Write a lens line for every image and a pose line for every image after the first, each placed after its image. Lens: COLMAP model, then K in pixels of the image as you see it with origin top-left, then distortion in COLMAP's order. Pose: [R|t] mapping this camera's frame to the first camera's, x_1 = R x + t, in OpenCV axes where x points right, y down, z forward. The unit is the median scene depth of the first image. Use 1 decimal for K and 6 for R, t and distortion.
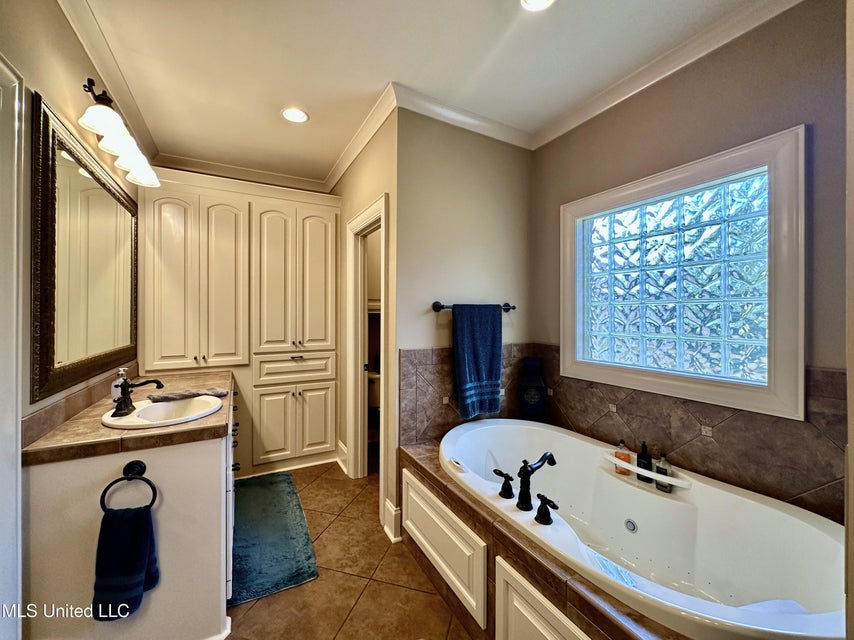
lens RADIAL K [[348.5, 0, 429.5], [0, 348.5, 313.7], [0, 0, 1]] dist [-0.003126, -0.000234]
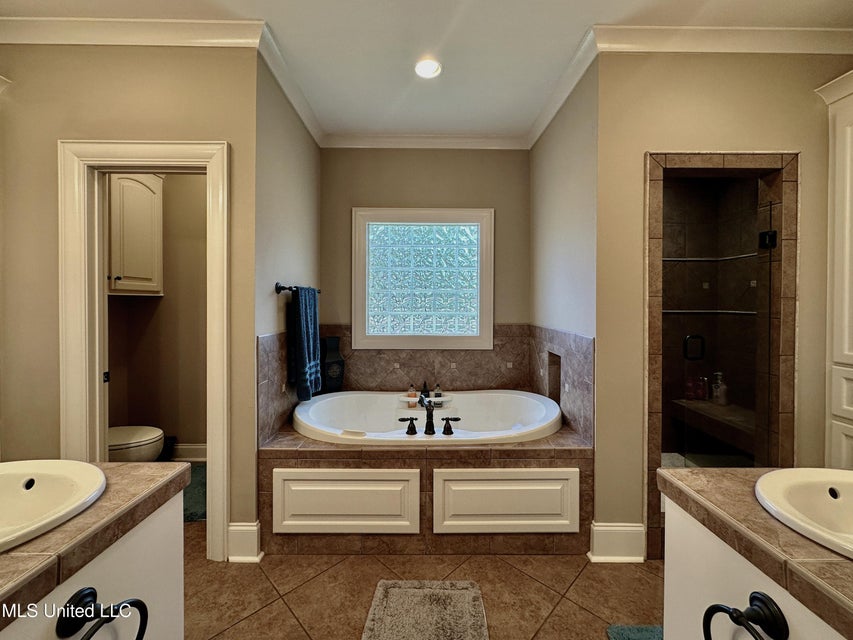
lens RADIAL K [[360.5, 0, 428.1], [0, 360.5, 305.3], [0, 0, 1]] dist [-0.002007, 0.000077]
pose [[0.461653, -0.006498, 0.887037, -0.706953], [-0.006291, 0.999924, 0.010599, 0.014085], [-0.887038, -0.010474, 0.461577, 0.229817]]
